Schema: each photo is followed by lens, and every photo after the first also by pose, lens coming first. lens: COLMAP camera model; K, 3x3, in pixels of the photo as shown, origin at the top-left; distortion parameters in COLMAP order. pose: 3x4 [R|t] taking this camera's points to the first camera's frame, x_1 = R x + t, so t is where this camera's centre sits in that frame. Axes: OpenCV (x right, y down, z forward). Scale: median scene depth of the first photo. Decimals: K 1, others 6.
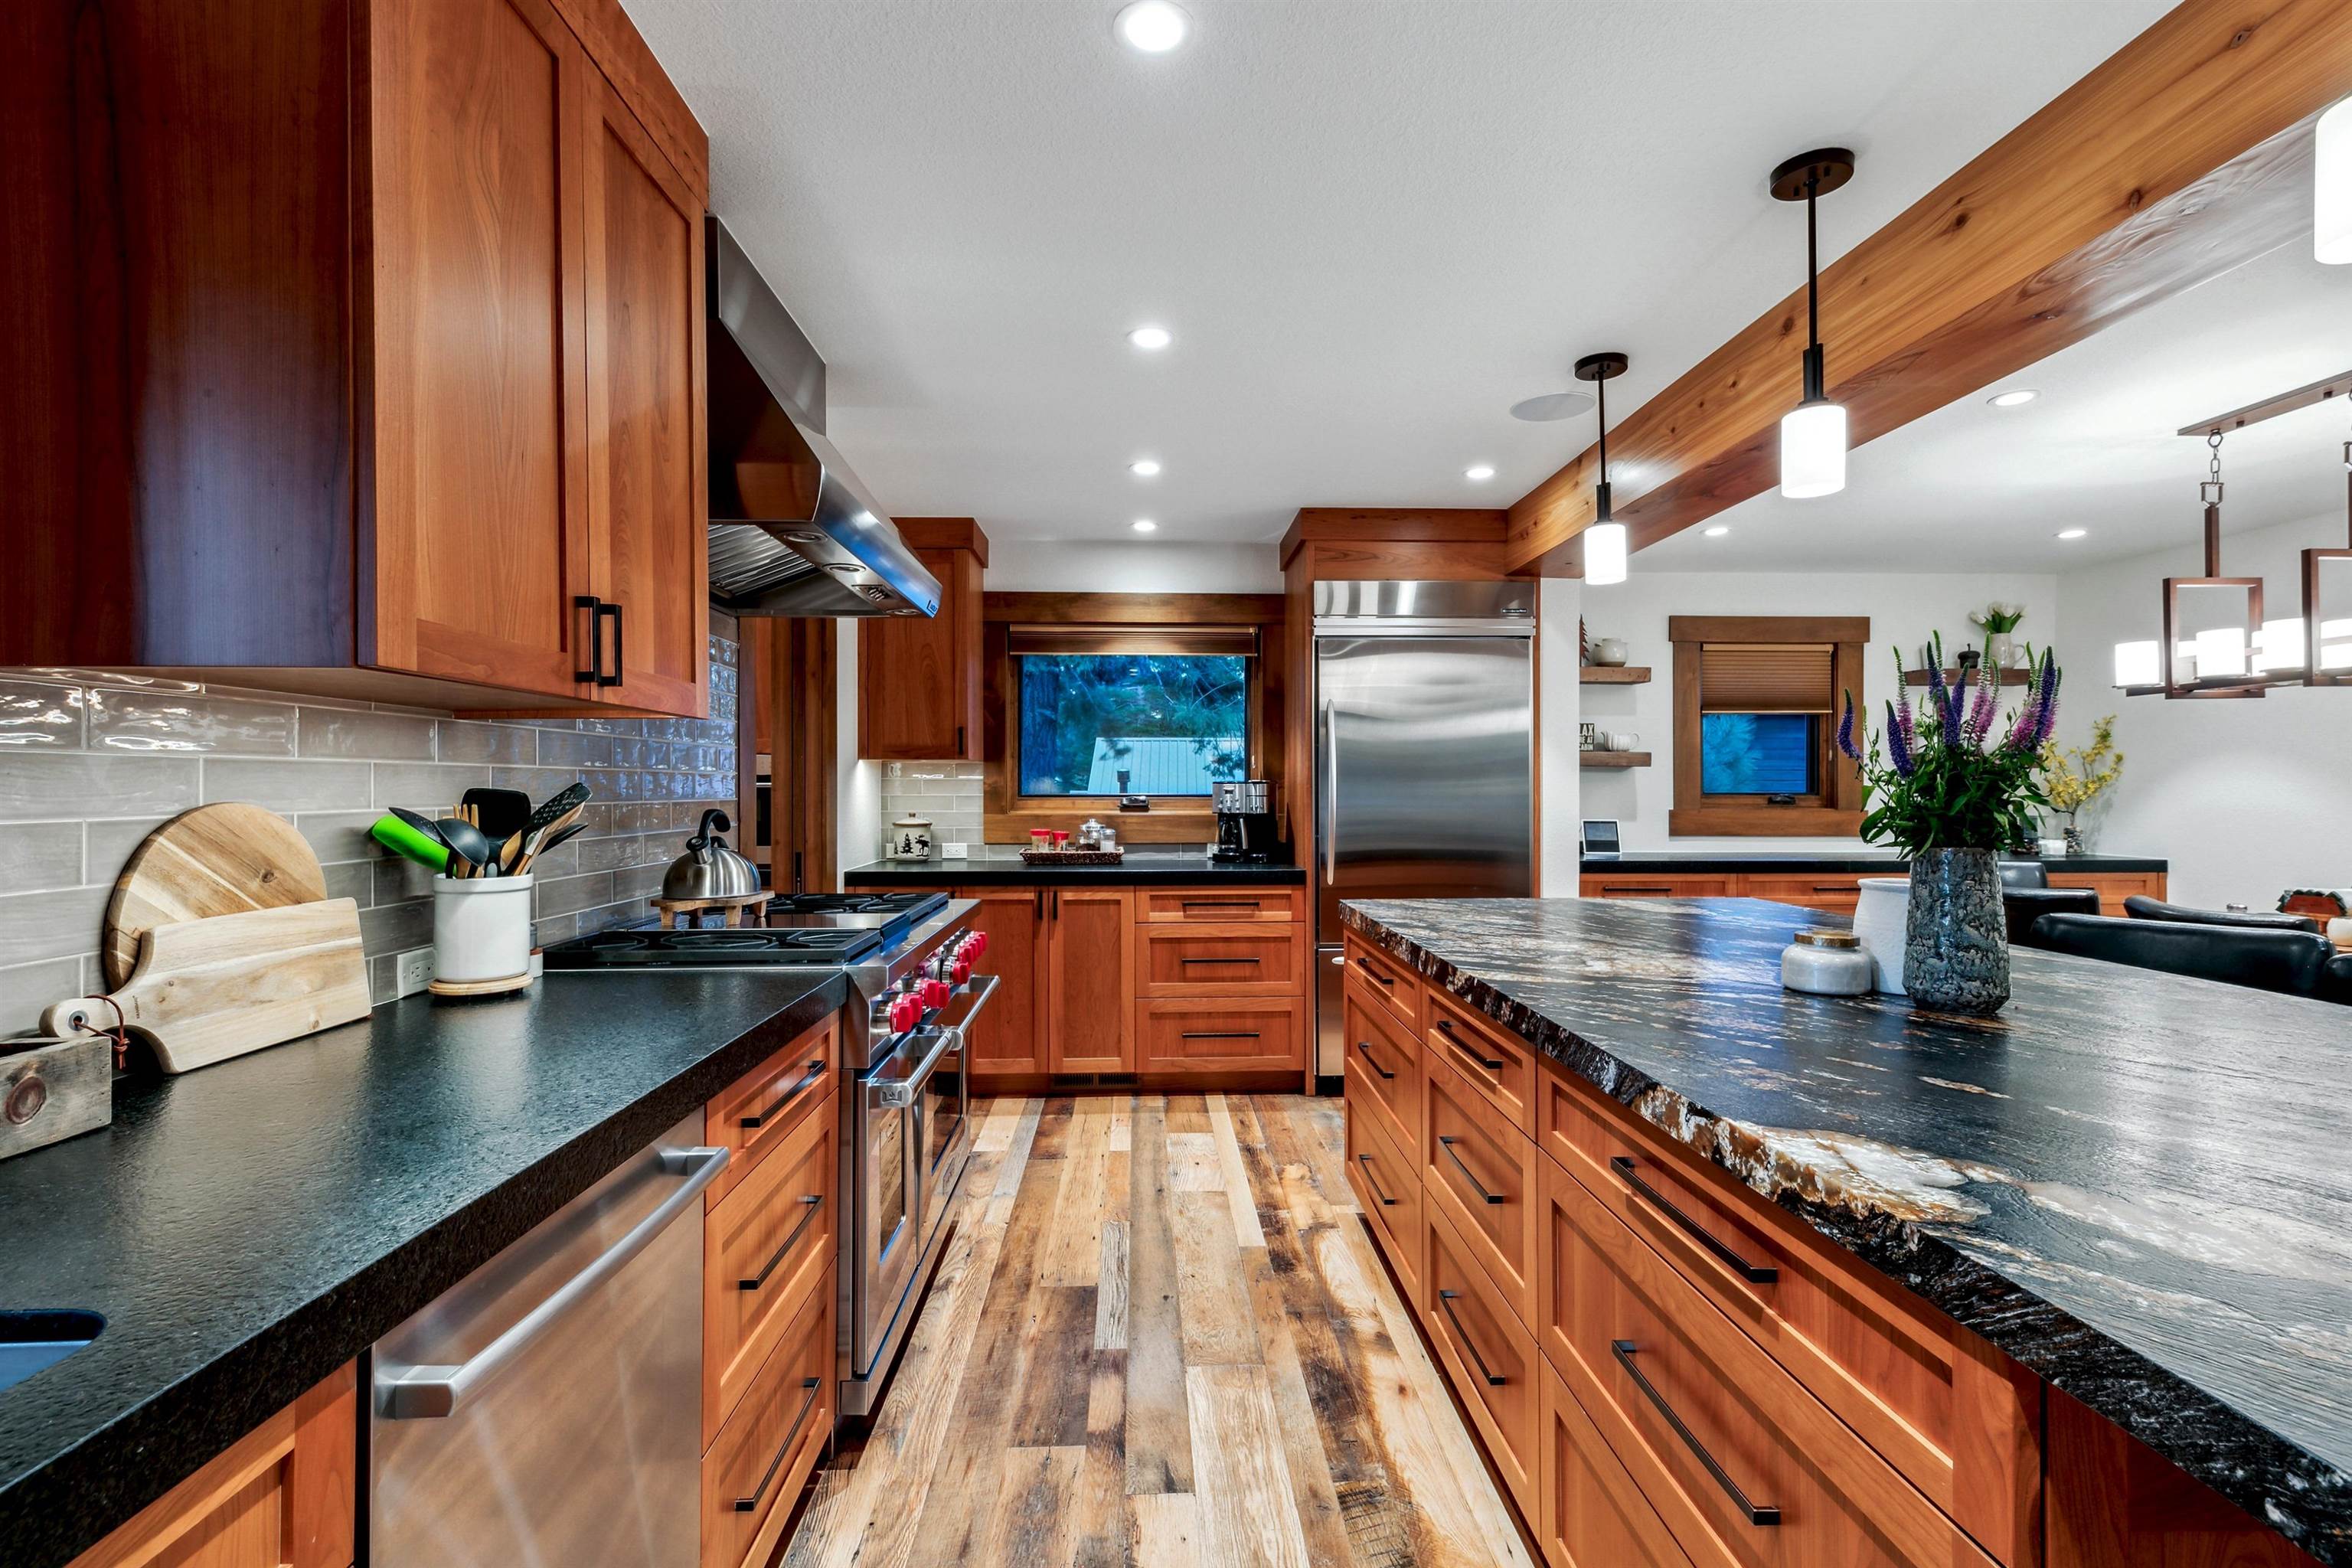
lens RADIAL K [[1074.5, 0, 1178.8], [0, 1074.5, 781.7], [0, 0, 1]] dist [0.003702, 0.000452]
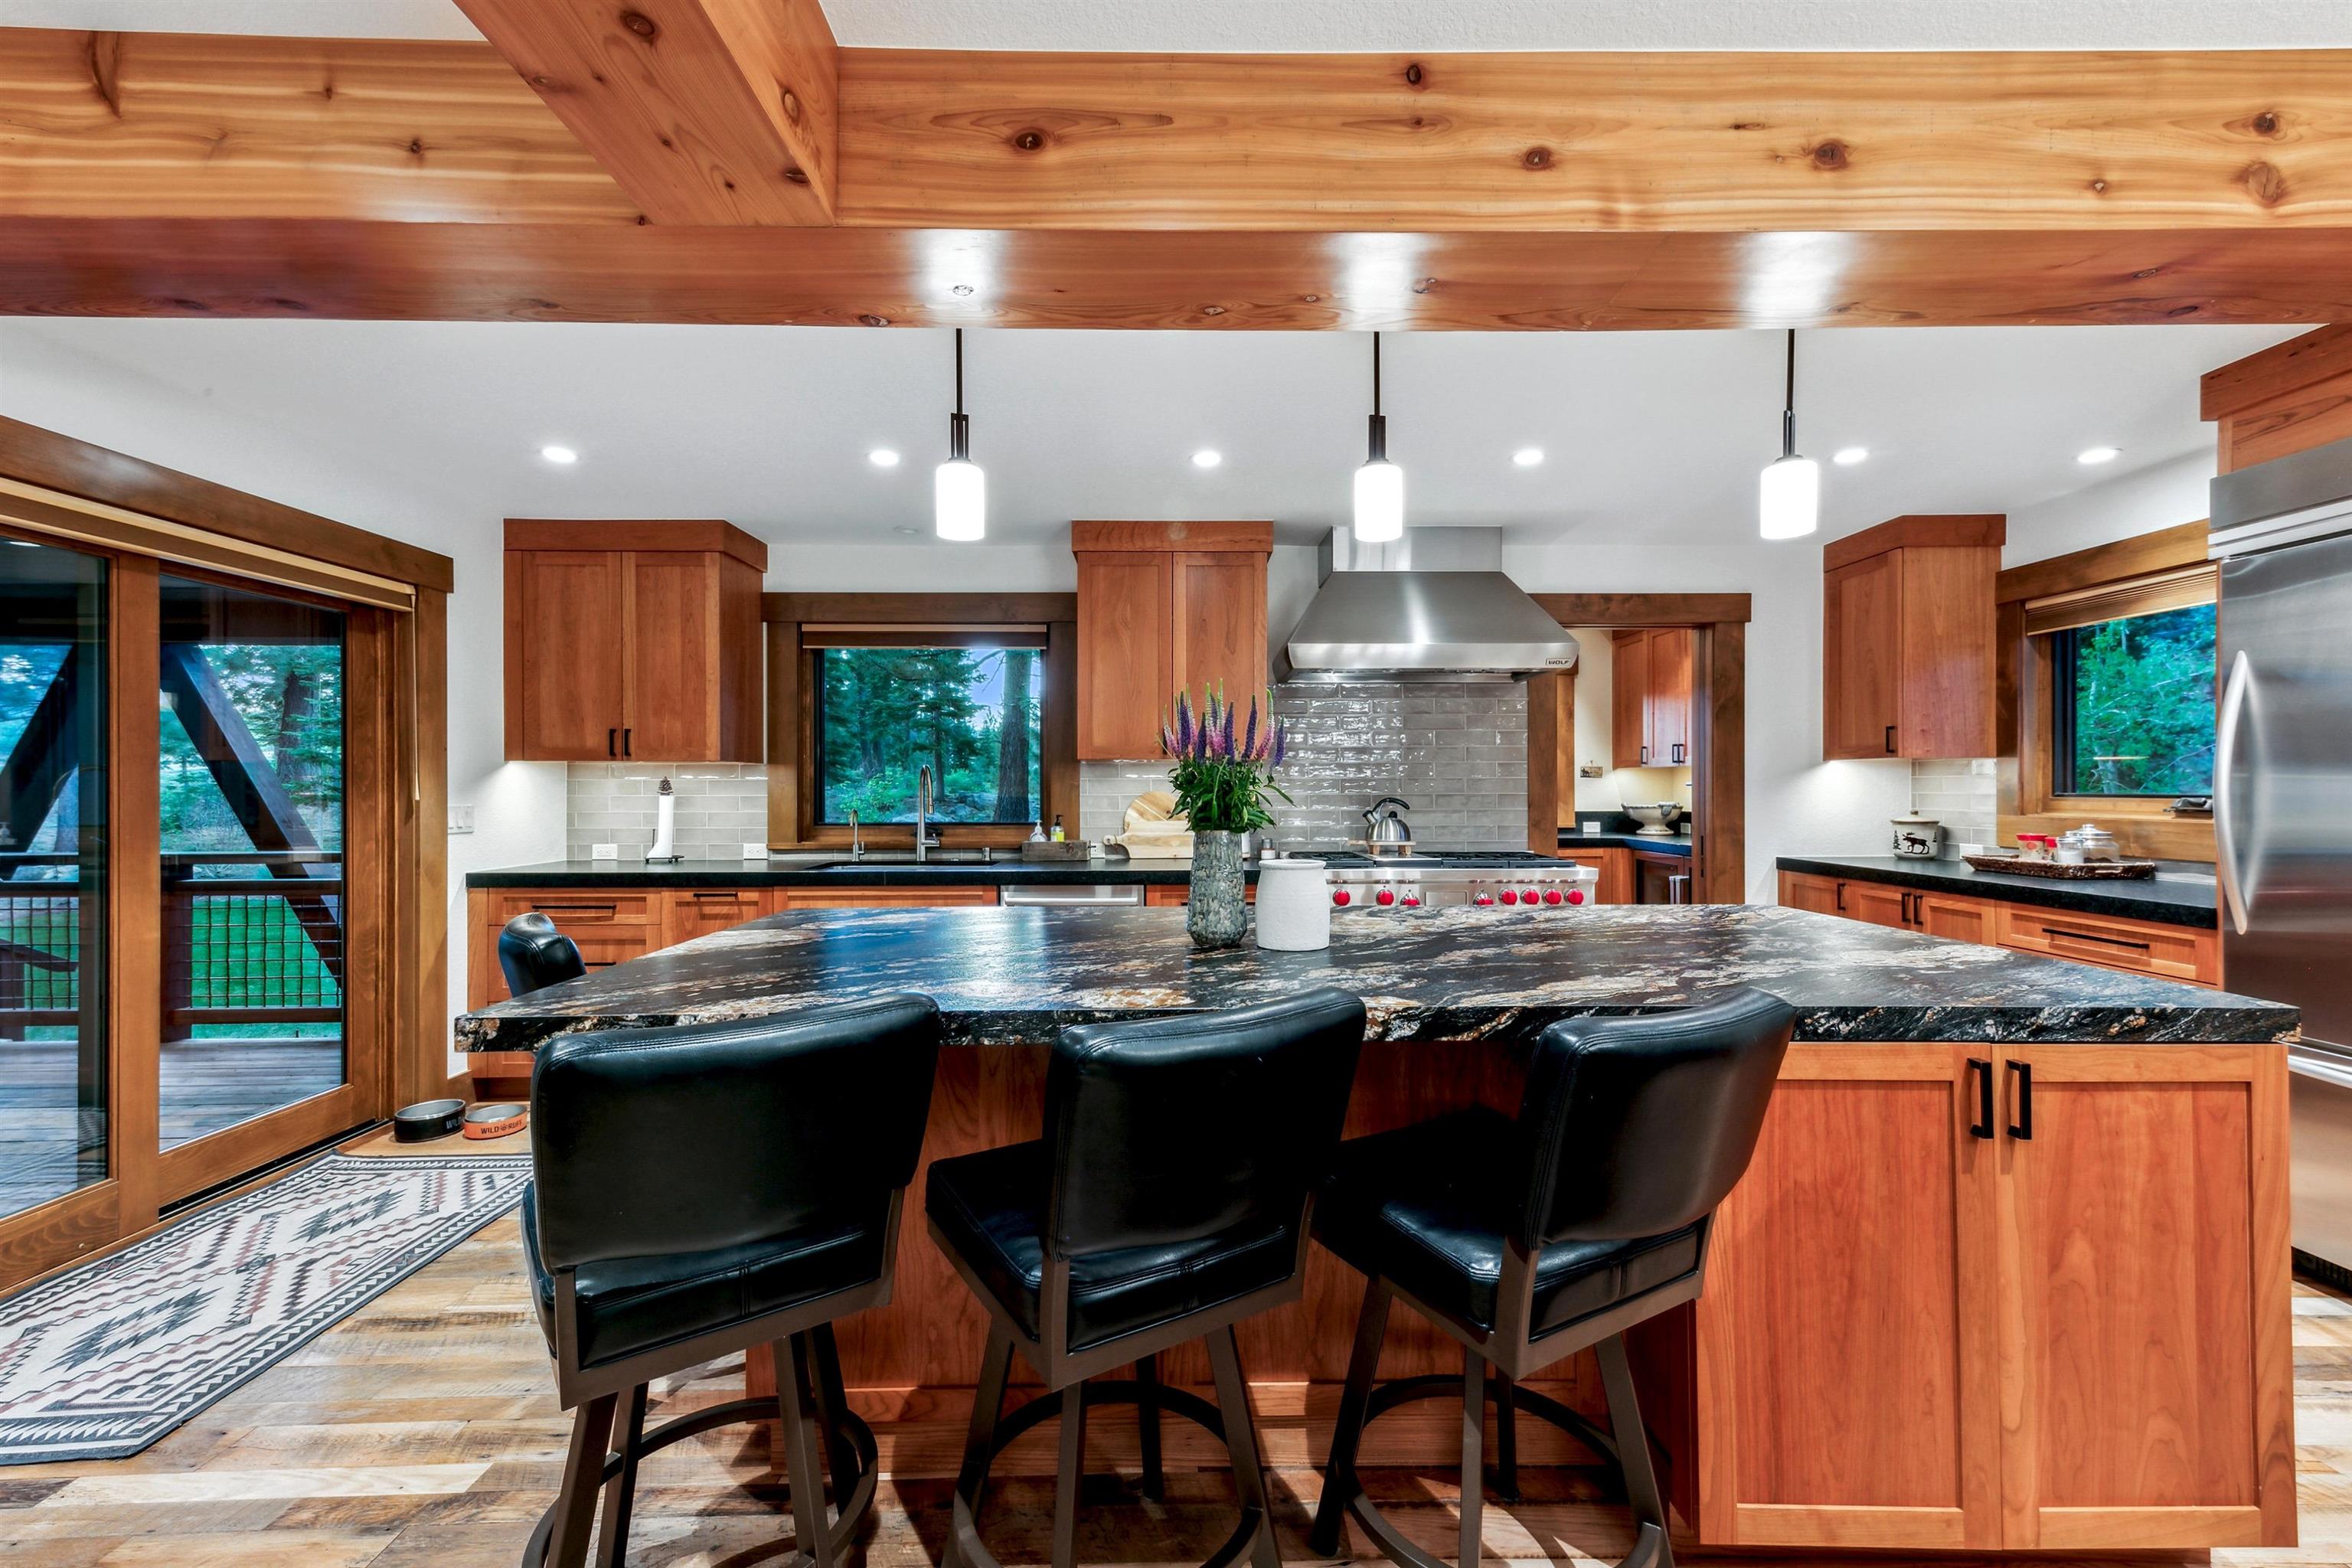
lens RADIAL K [[944.5, 0, 1179.5], [0, 944.5, 783.1], [0, 0, 1]] dist [0.017322, -0.000262]
pose [[-0.025777, -0.003706, -0.999661, 0.714807], [0.006901, 0.999969, -0.003885, 0.001749], [0.999644, -0.006999, -0.025751, 0.351559]]
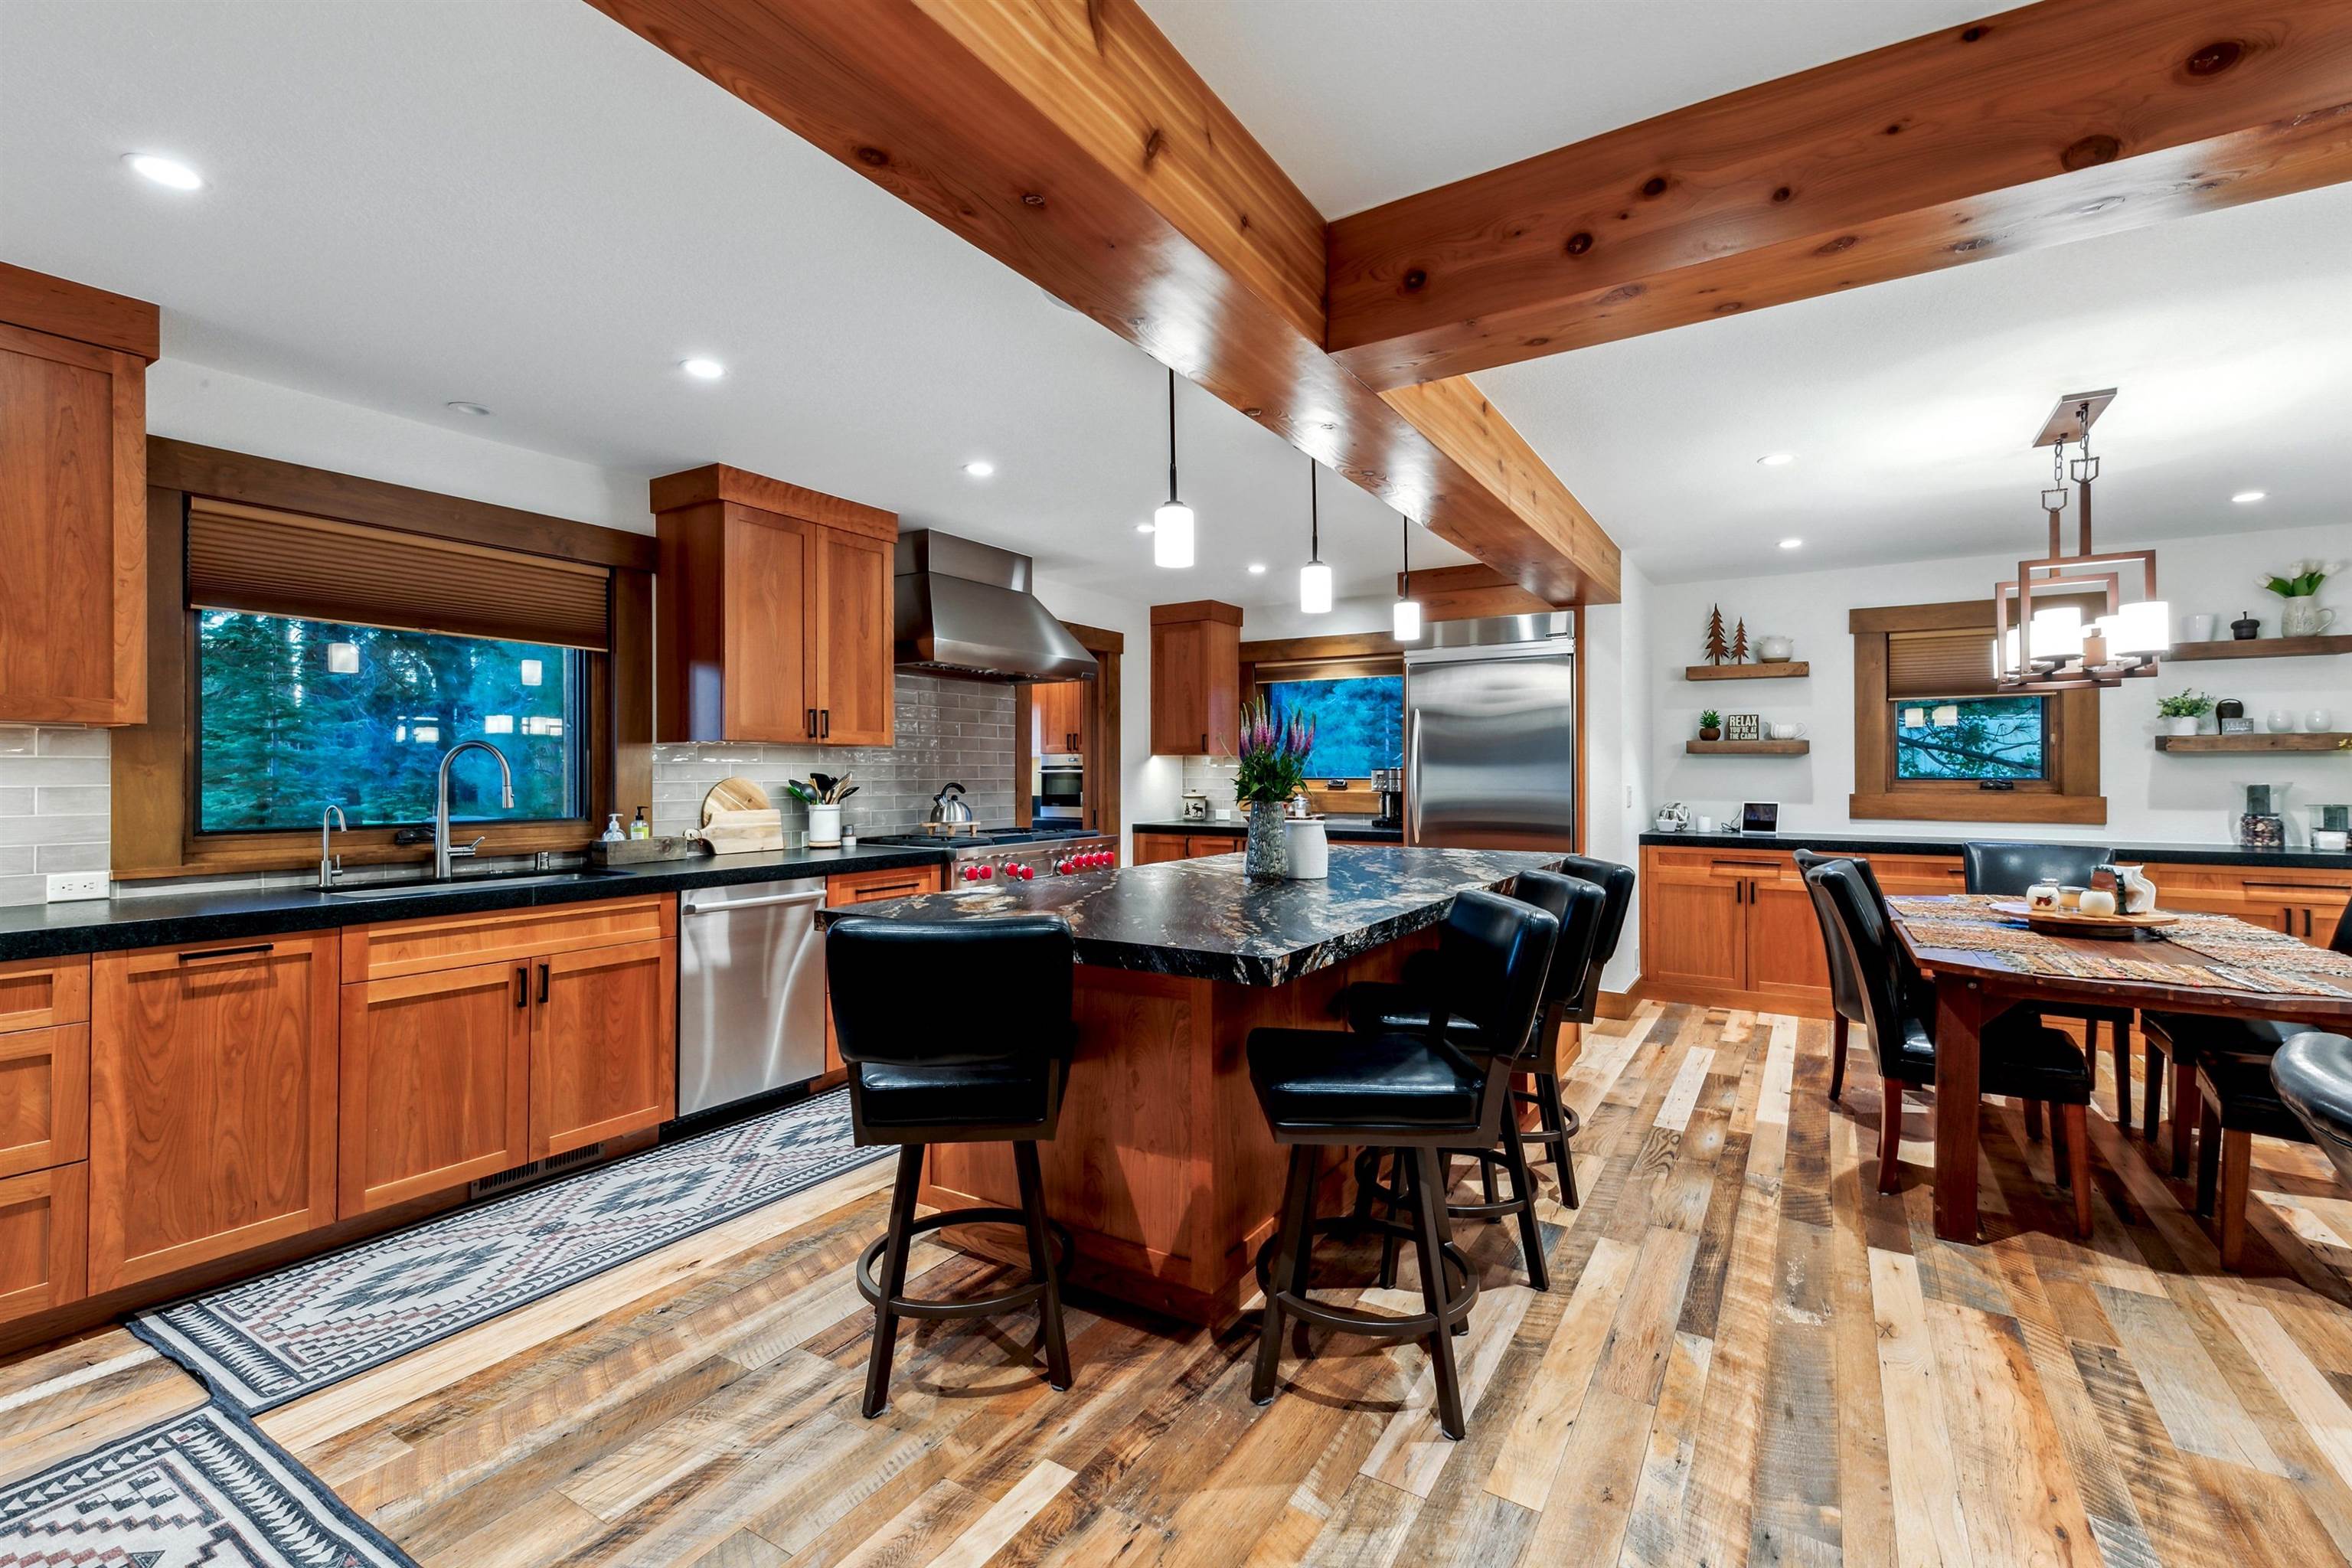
lens RADIAL K [[1019.1, 0, 1180.2], [0, 1019.1, 776.5], [0, 0, 1]] dist [0.000899, -0.000153]
pose [[0.827394, 0.001316, -0.561621, 0.601651], [0.003130, 0.999971, 0.006953, 0.000023], [0.561614, -0.007511, 0.827365, -0.247108]]
